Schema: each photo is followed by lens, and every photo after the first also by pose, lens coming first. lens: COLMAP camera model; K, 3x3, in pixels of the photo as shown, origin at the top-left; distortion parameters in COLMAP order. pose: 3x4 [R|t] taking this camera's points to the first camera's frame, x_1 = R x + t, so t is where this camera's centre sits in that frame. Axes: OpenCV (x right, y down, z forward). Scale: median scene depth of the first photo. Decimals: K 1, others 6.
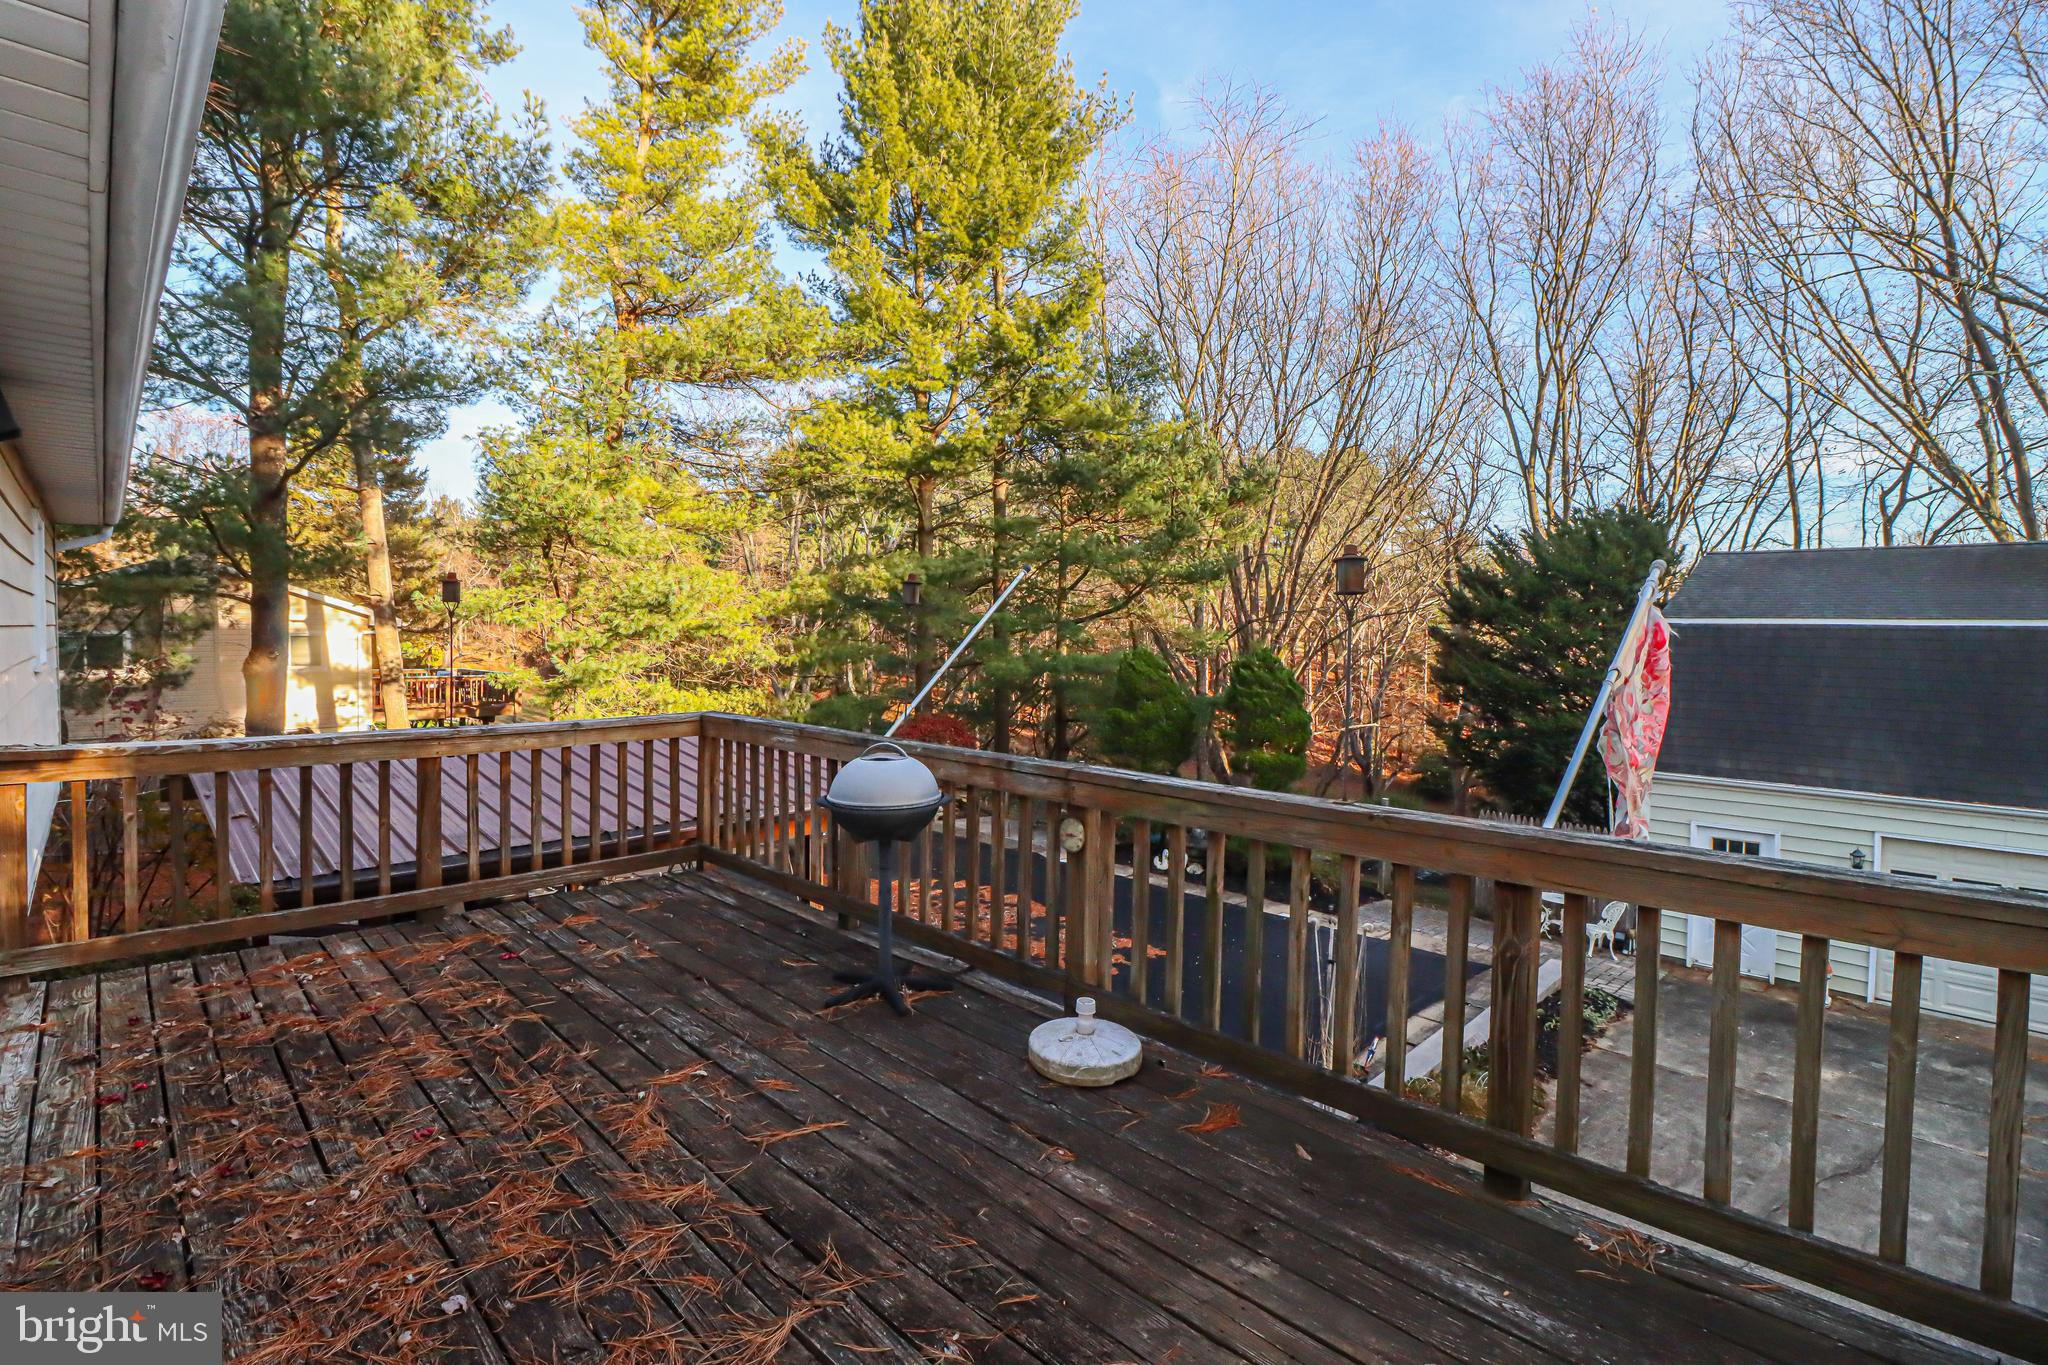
lens RADIAL K [[946.7, 0, 993.6], [0, 946.7, 655.5], [0, 0, 1]] dist [0.000962, -0.011951]
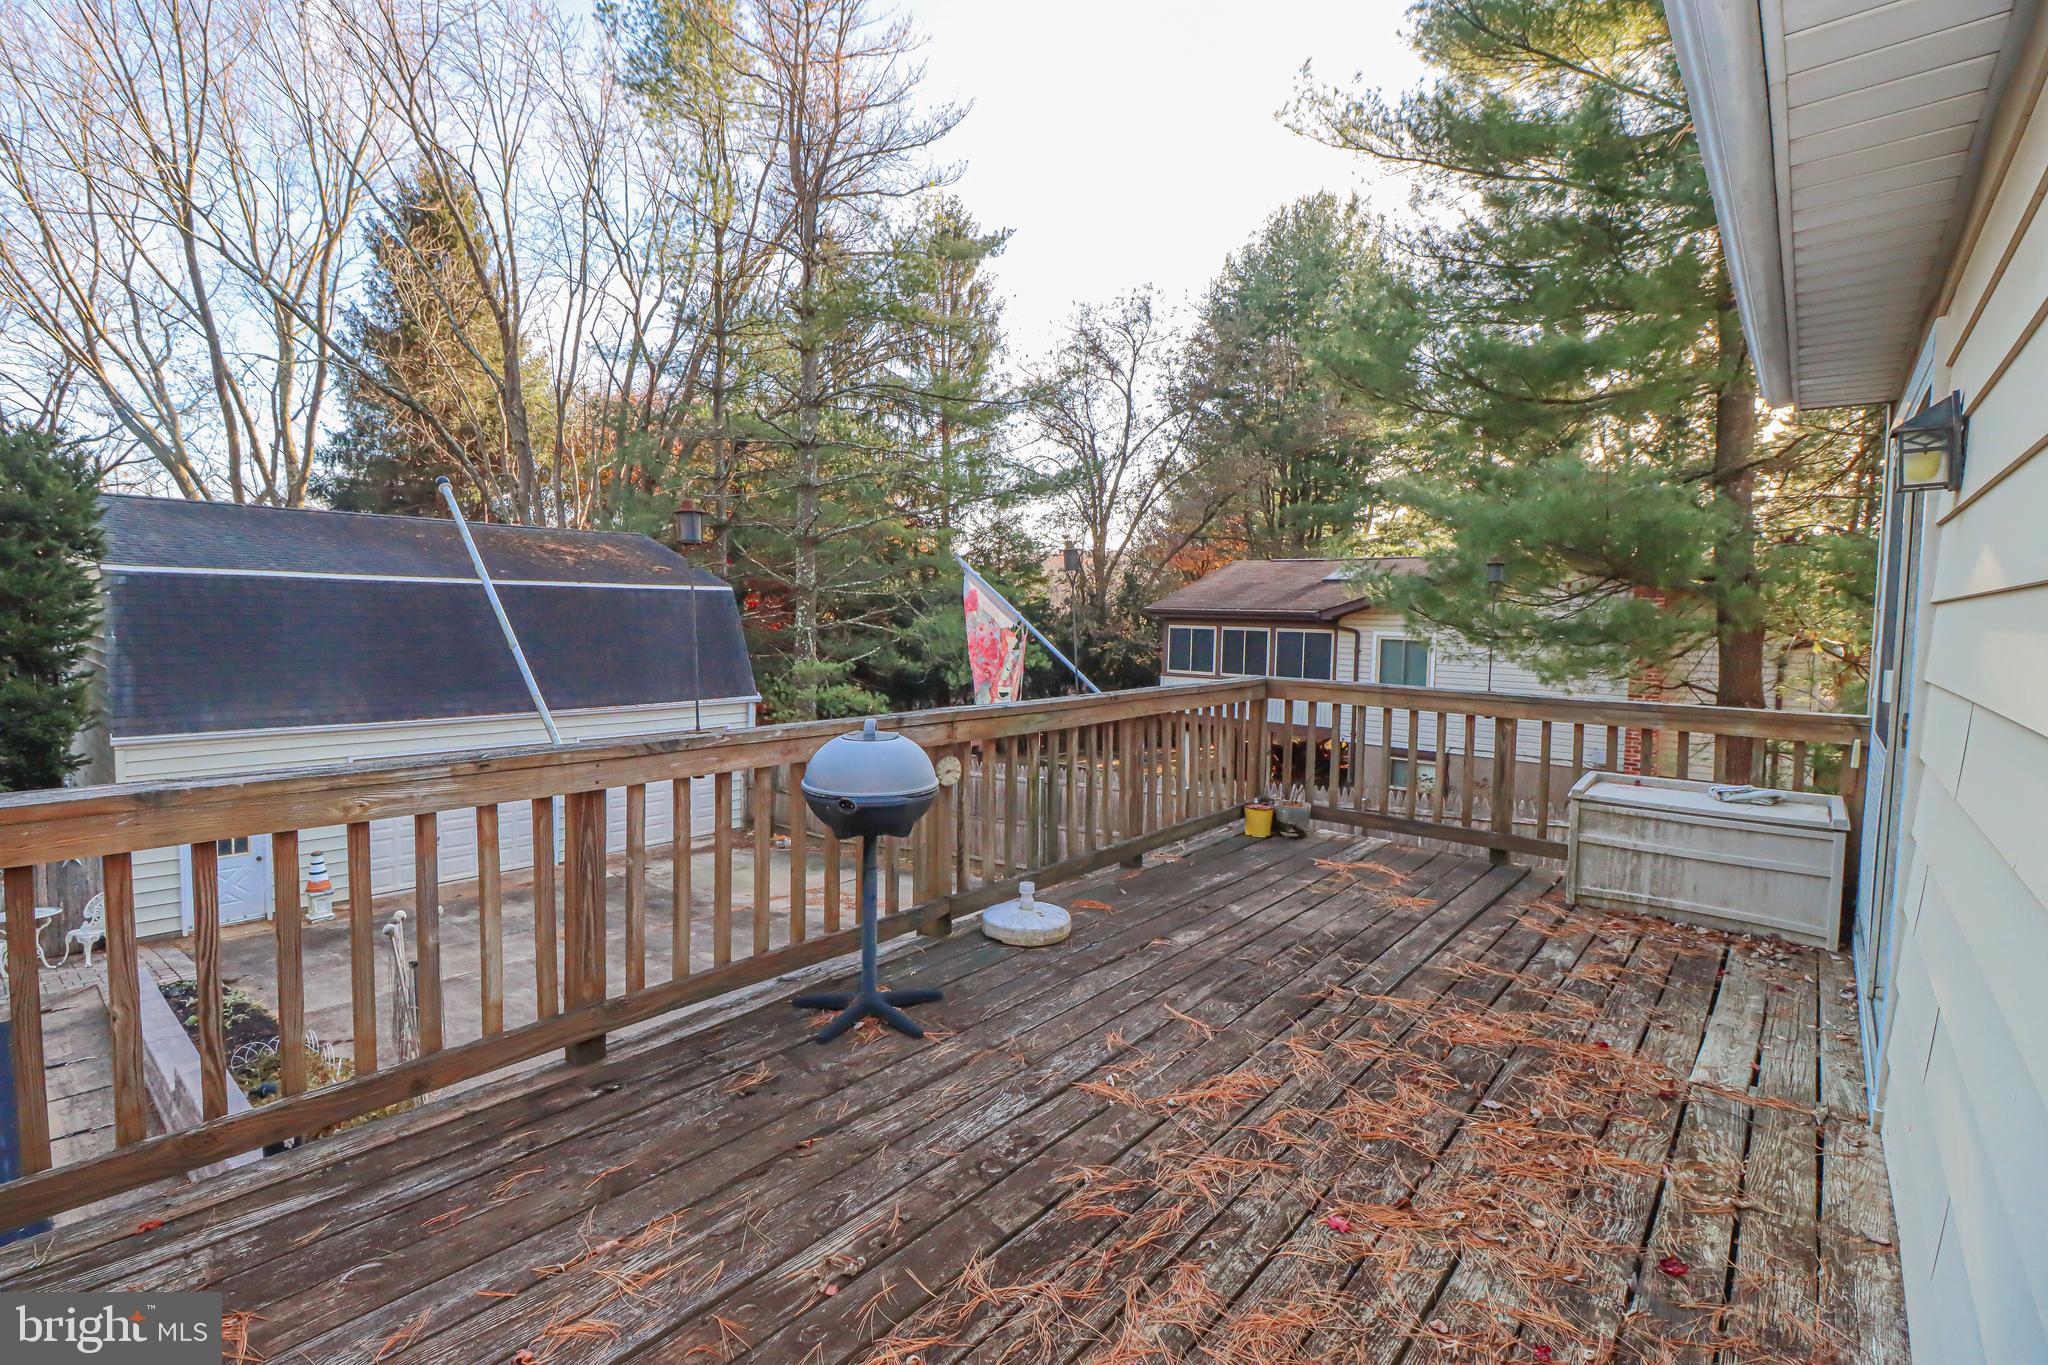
lens RADIAL K [[936.4, 0, 1015.1], [0, 936.4, 657.4], [0, 0, 1]] dist [-0.003058, -0.000487]
pose [[-0.102235, -0.061734, 0.992843, -0.156851], [0.004665, 0.998032, 0.062537, -0.002281], [-0.994749, 0.011025, -0.101746, 0.158756]]
